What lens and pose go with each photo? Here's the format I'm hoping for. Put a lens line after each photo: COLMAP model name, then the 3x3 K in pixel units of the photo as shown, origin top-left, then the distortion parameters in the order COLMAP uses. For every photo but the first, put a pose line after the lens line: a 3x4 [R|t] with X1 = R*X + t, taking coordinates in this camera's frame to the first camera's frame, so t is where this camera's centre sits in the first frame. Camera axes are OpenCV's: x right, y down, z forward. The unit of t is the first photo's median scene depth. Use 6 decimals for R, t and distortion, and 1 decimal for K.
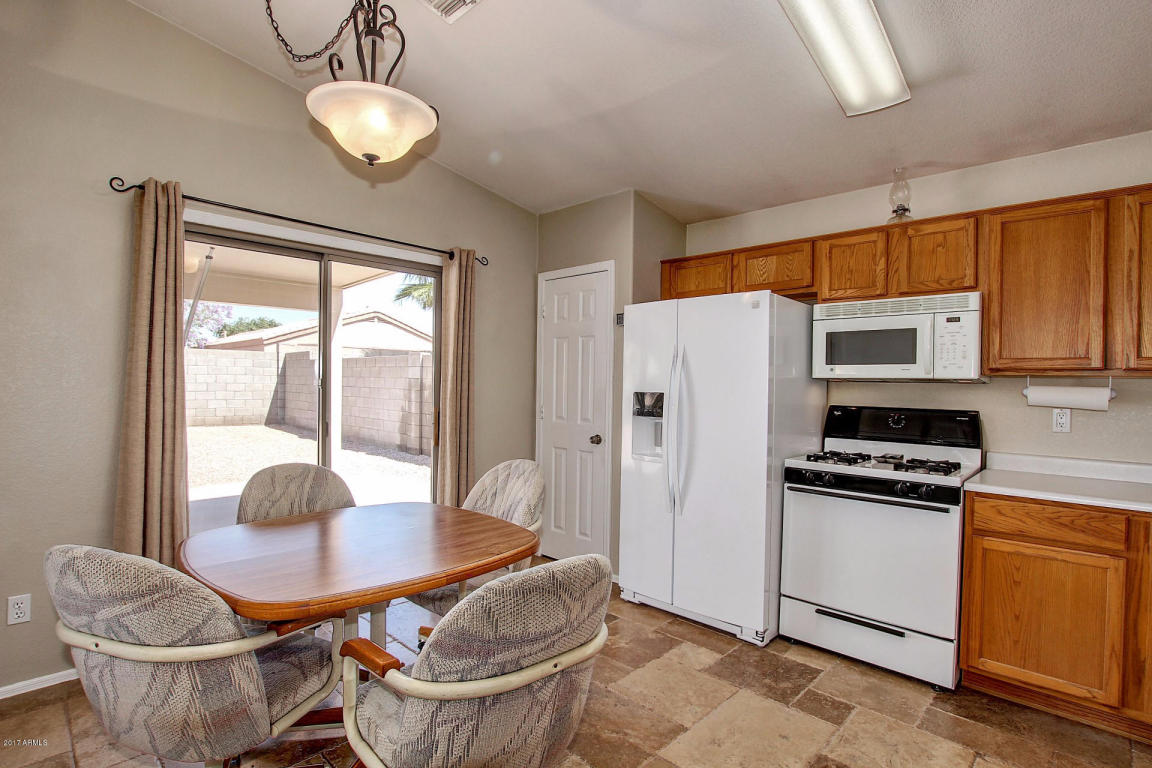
lens RADIAL K [[536.6, 0, 569.3], [0, 536.6, 386.5], [0, 0, 1]] dist [-0.025057, 0.003583]
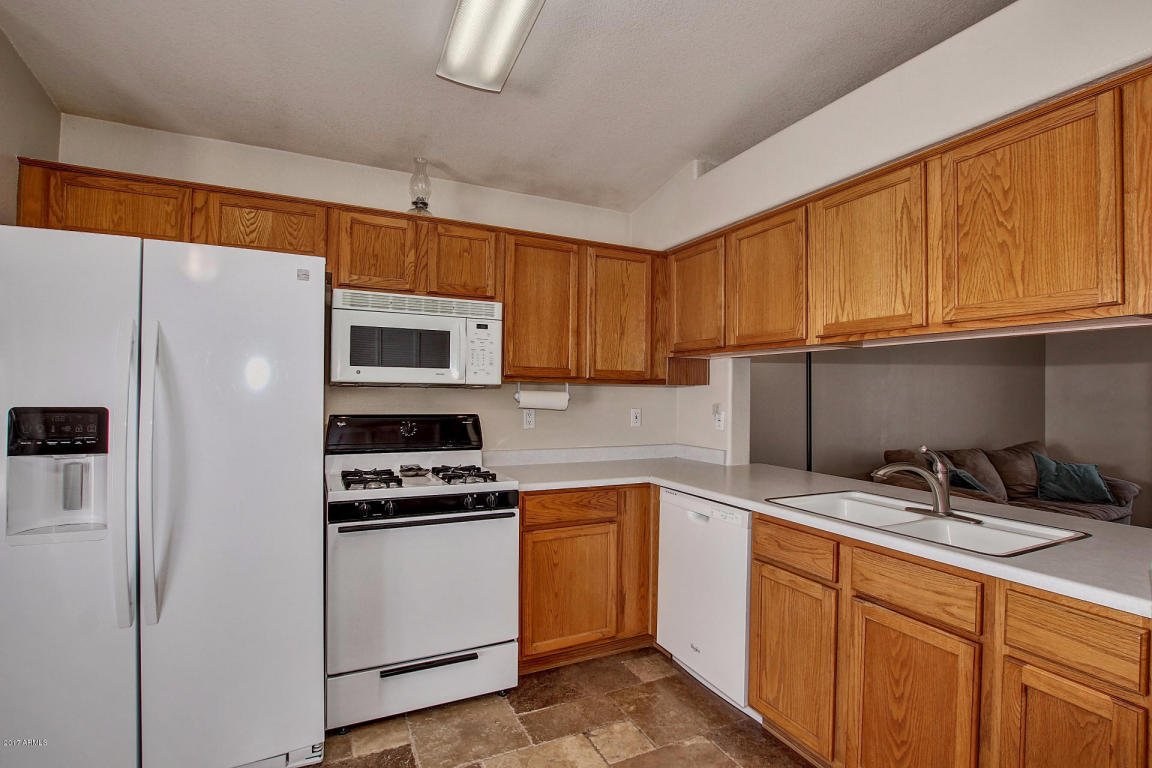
lens RADIAL K [[536.6, 0, 577.1], [0, 536.6, 388.2], [0, 0, 1]] dist [-0.025057, 0.003583]
pose [[0.356061, -0.003245, 0.934457, -0.174775], [0.001599, 0.999995, 0.002863, -0.009404], [-0.934461, 0.000475, 0.356065, 0.448146]]
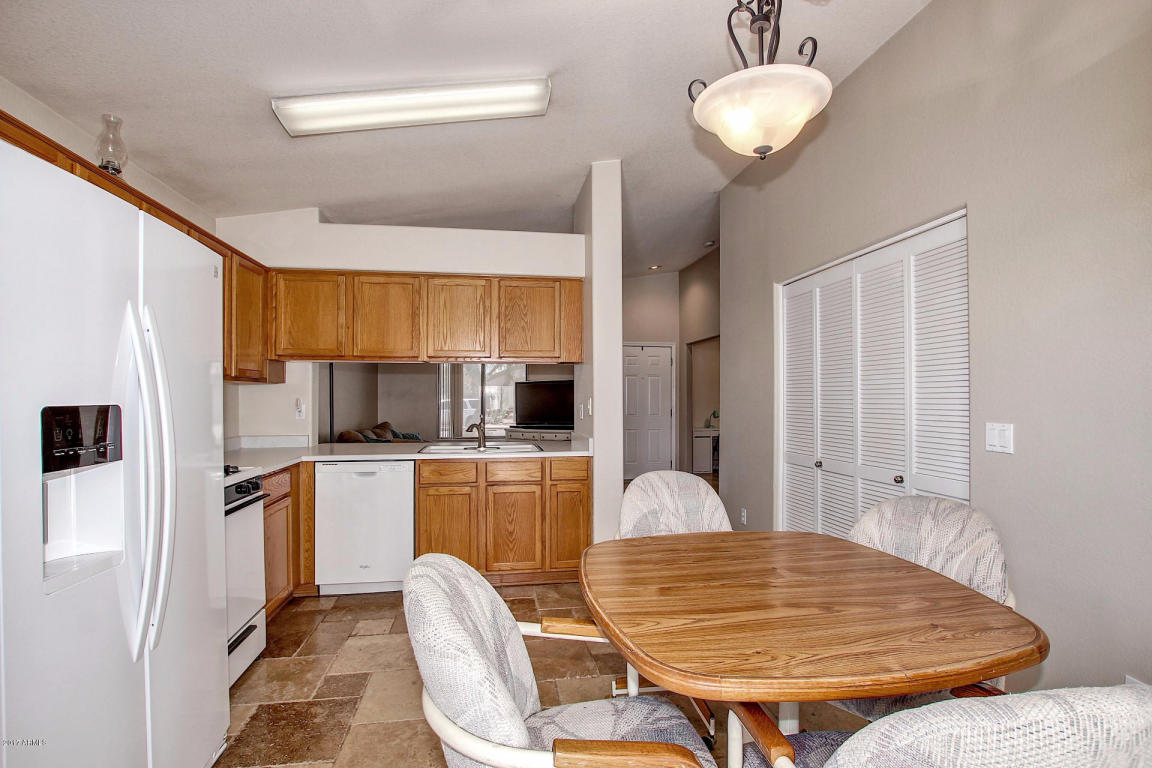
lens RADIAL K [[536.6, 0, 569.9], [0, 536.6, 390.3], [0, 0, 1]] dist [-0.025057, 0.003583]
pose [[-0.787629, -0.005910, 0.616121, -0.460090], [-0.004377, 0.999982, 0.003996, -0.003568], [-0.616134, 0.000451, -0.787641, 1.313703]]
